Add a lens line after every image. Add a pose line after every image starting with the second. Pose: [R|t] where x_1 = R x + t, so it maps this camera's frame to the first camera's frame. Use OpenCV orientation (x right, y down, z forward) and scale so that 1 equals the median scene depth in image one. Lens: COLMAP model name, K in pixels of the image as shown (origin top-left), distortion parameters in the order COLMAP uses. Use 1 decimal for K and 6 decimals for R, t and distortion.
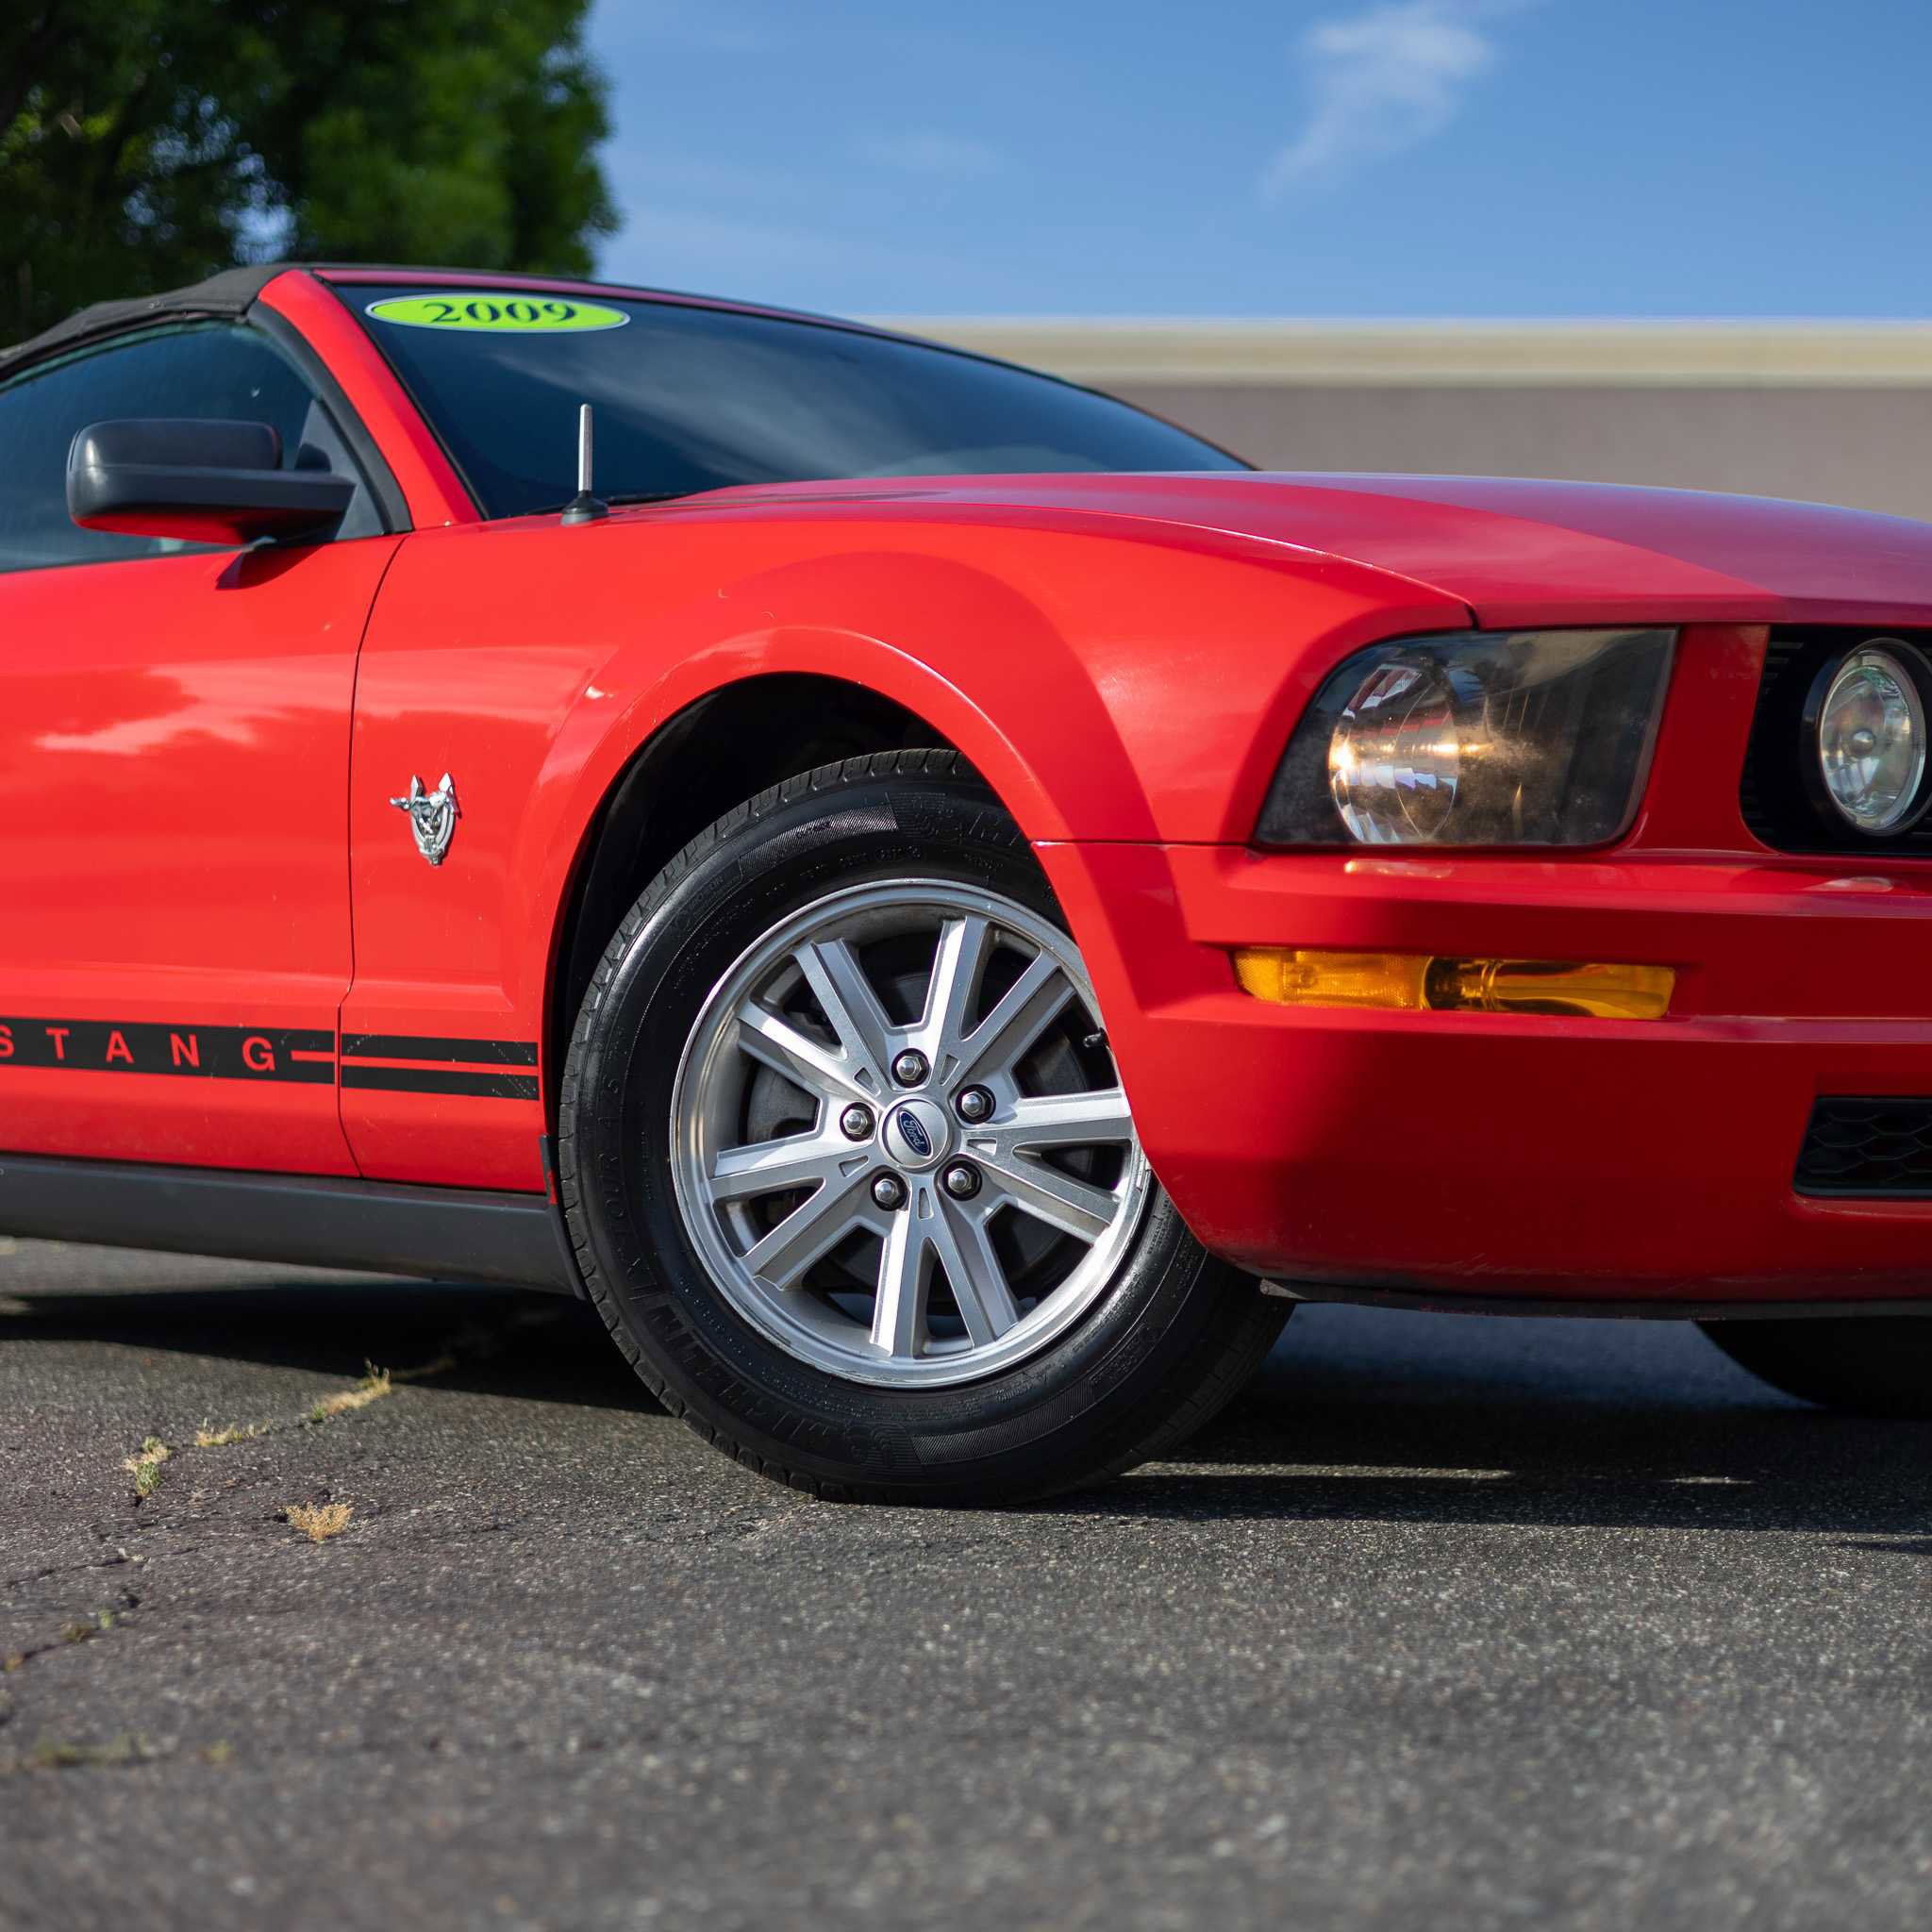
lens RADIAL K [[4021.1, 0, 965.8], [0, 4021.1, 993.0], [0, 0, 1]] dist [-0.012919, 0.156431]
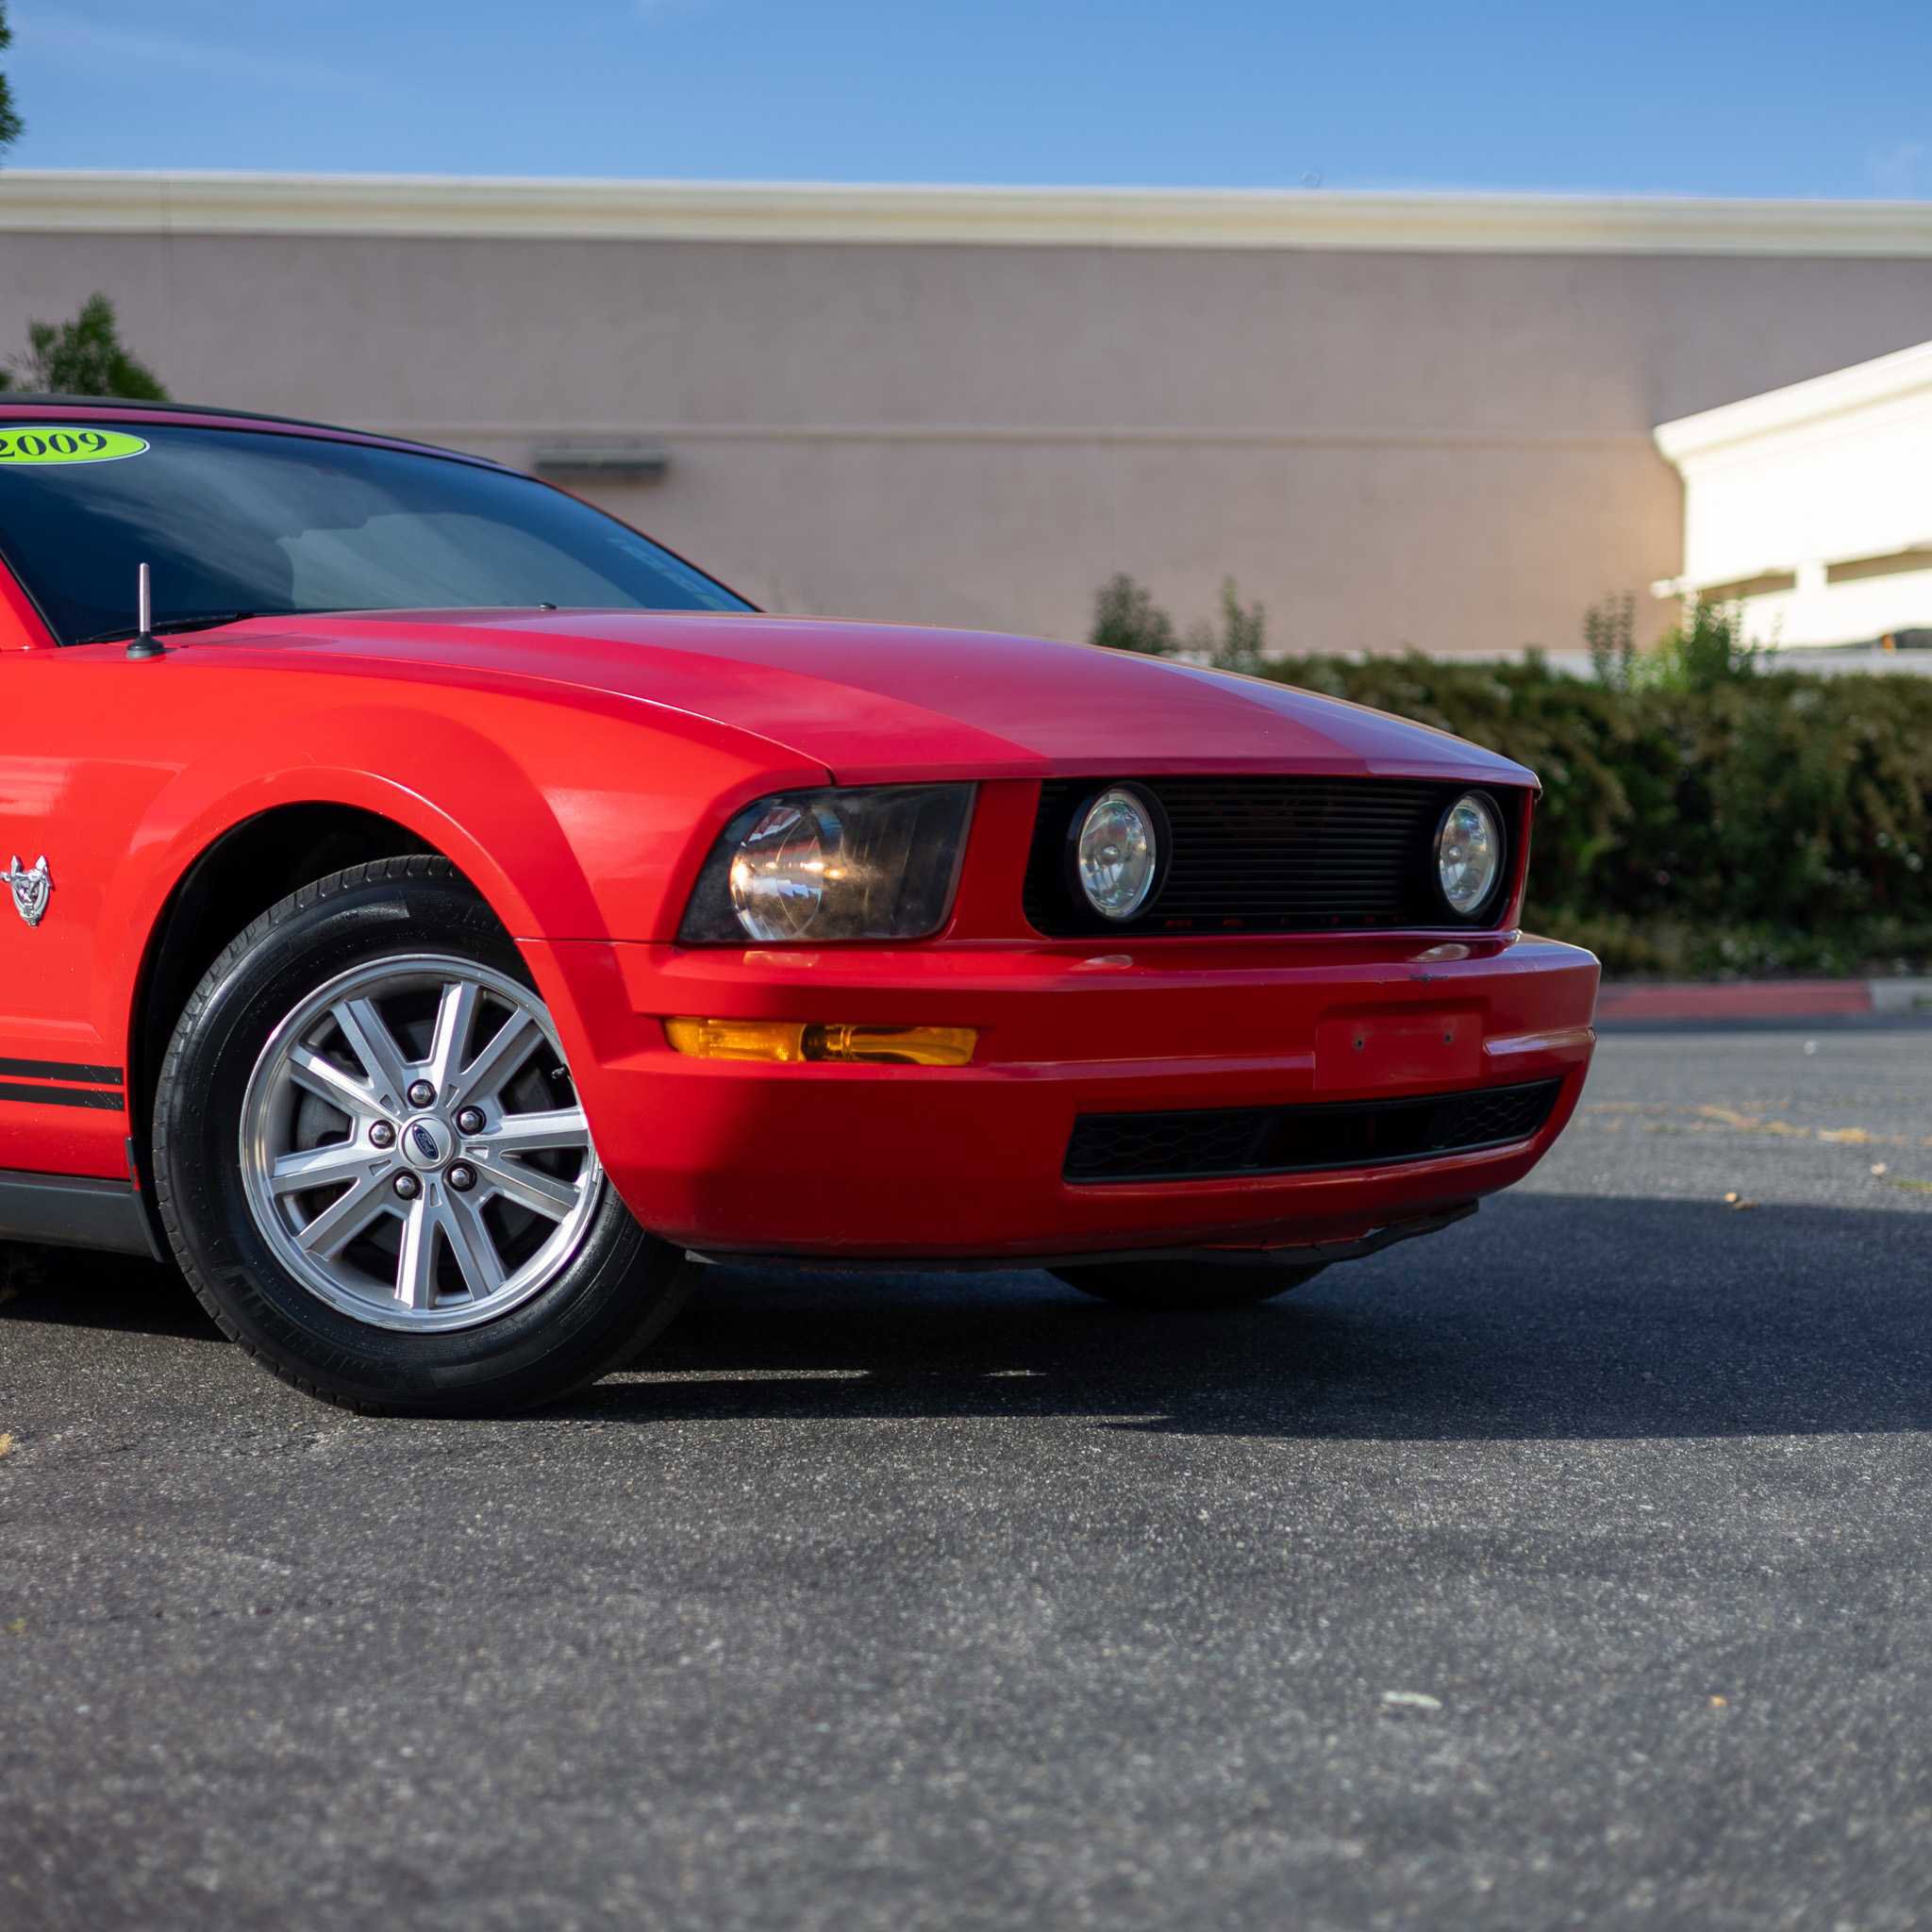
lens RADIAL K [[4021.1, 0, 965.8], [0, 4021.1, 993.0], [0, 0, 1]] dist [-0.012919, 0.156431]
pose [[0.987957, -0.017783, 0.153702, -0.041110], [0.010561, 0.998807, 0.047678, -0.079426], [-0.154366, -0.045481, 0.986966, -0.363782]]
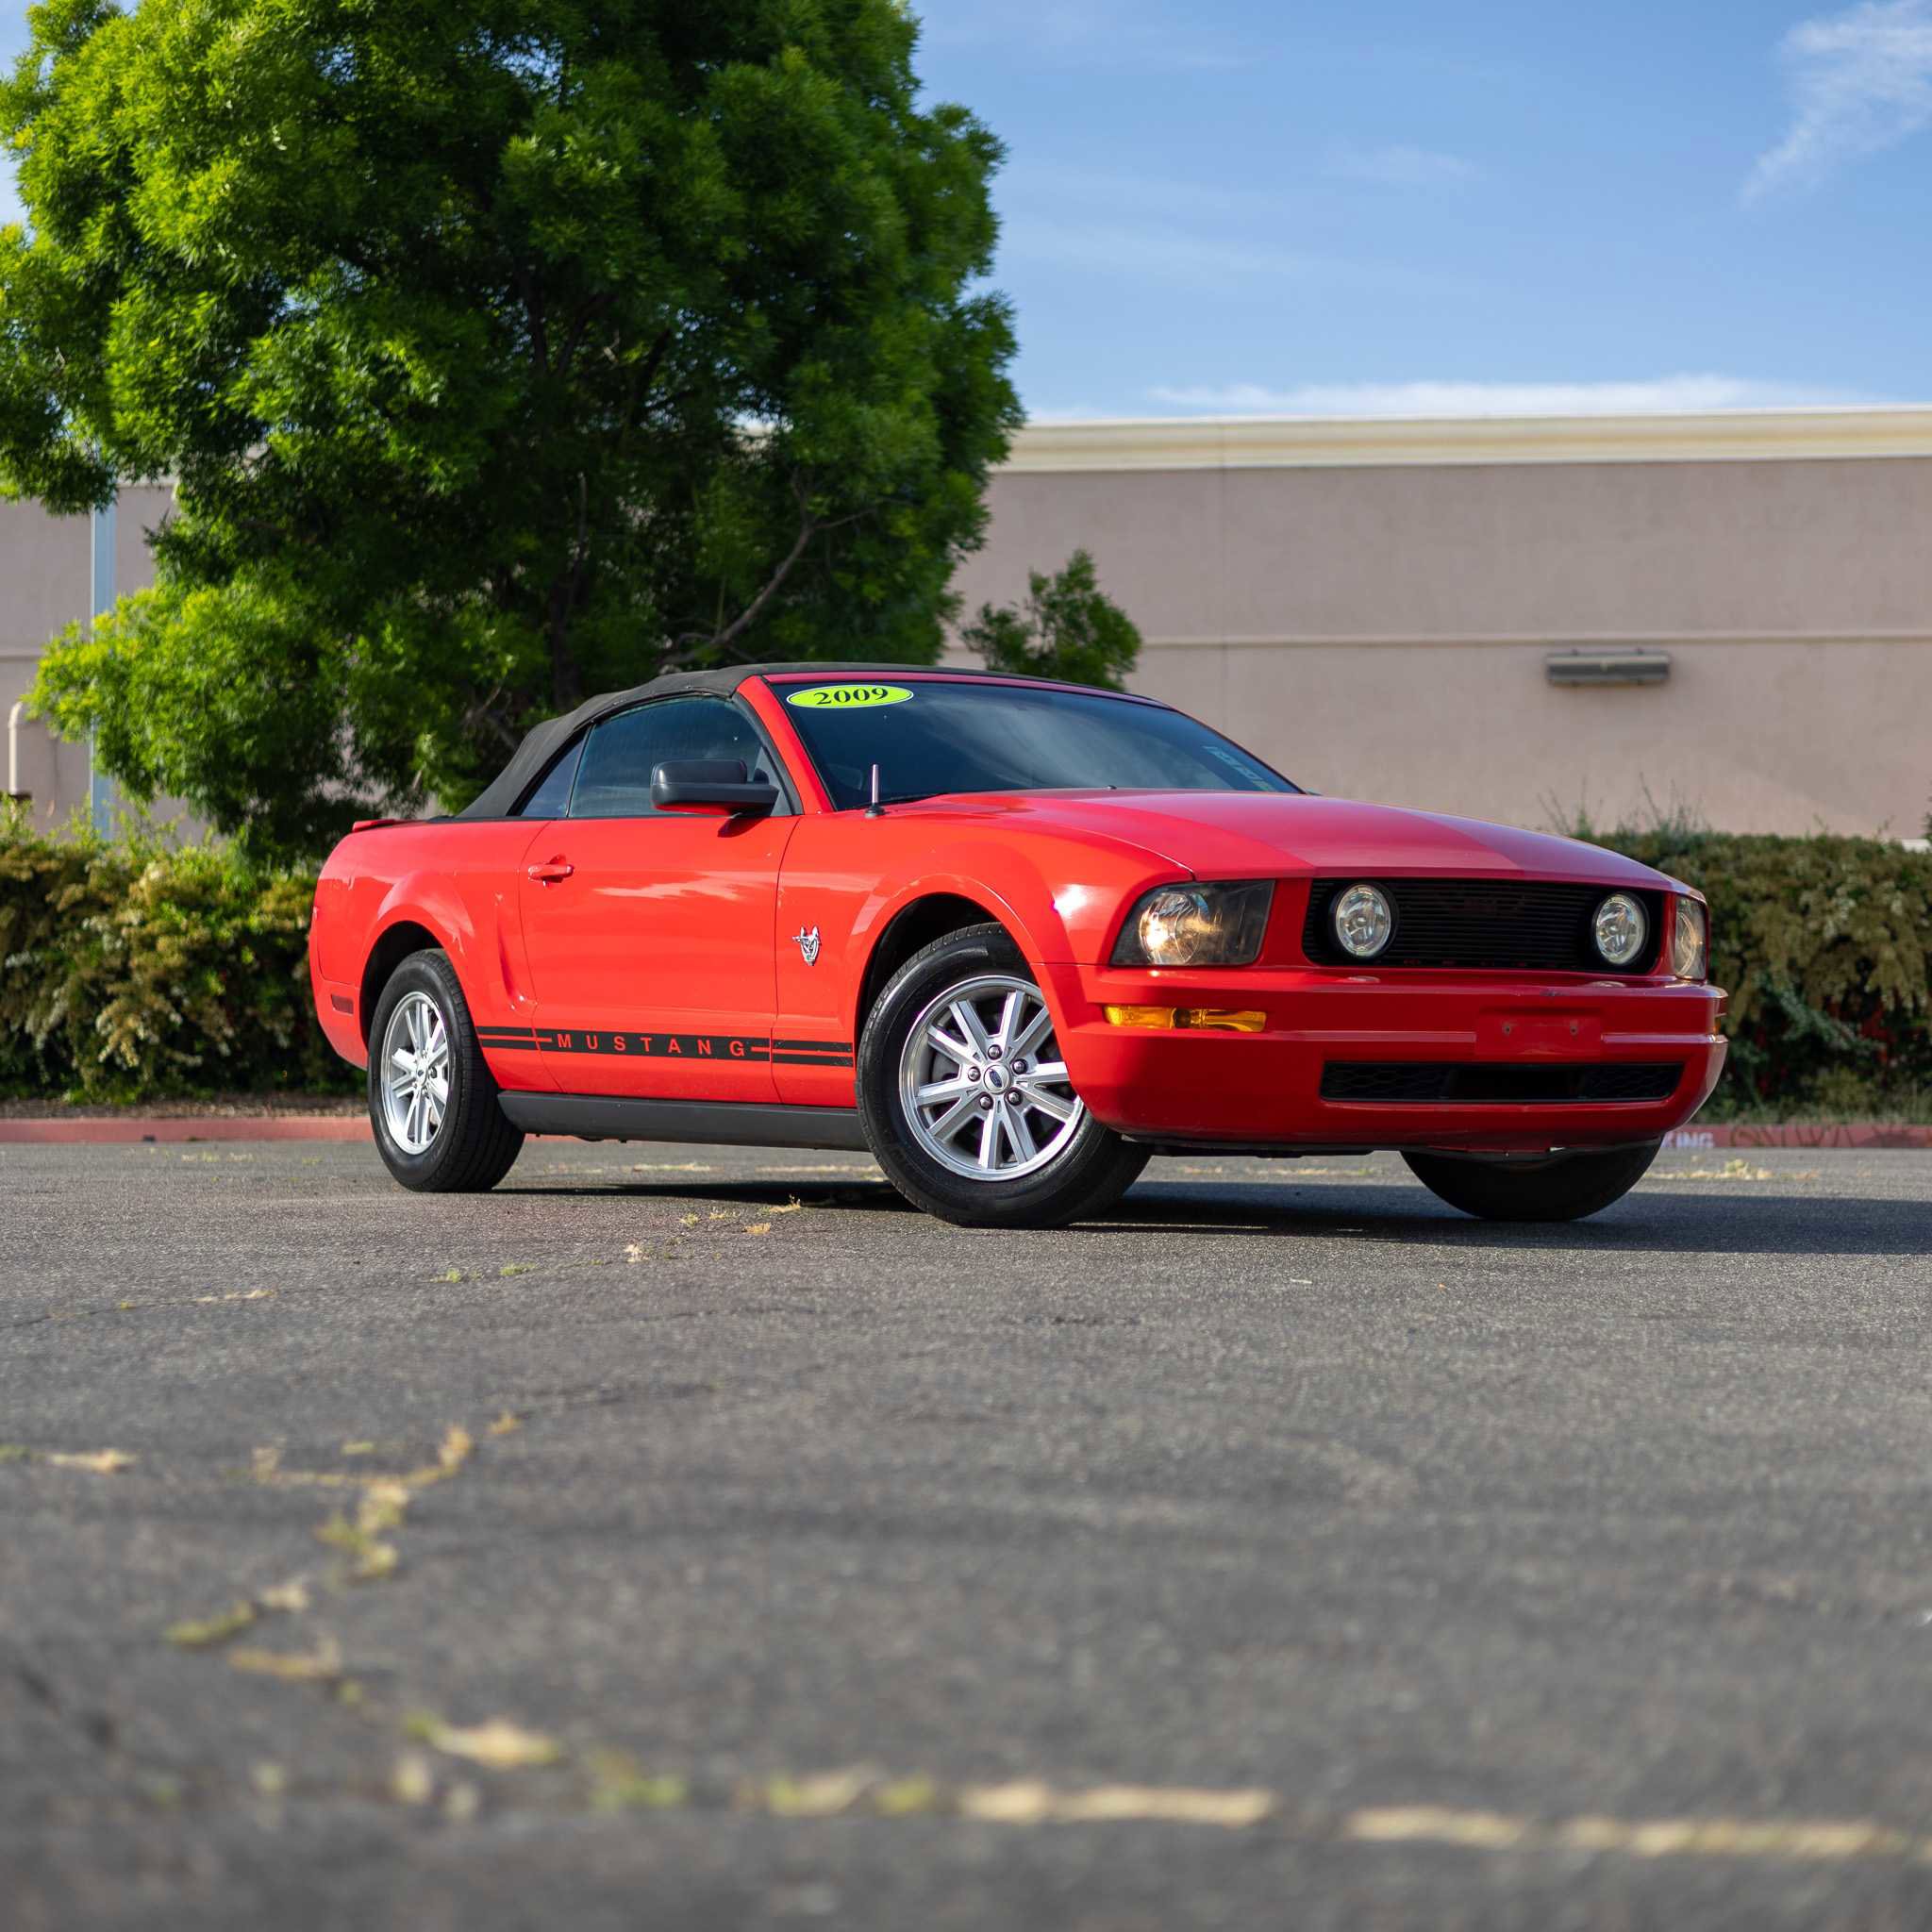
lens RADIAL K [[4021.1, 0, 965.8], [0, 4021.1, 993.0], [0, 0, 1]] dist [-0.012919, 0.156431]
pose [[0.992024, -0.004239, -0.125981, 0.286569], [0.003937, 0.999989, -0.002648, -0.011444], [0.125991, 0.002131, 0.992029, -1.484291]]
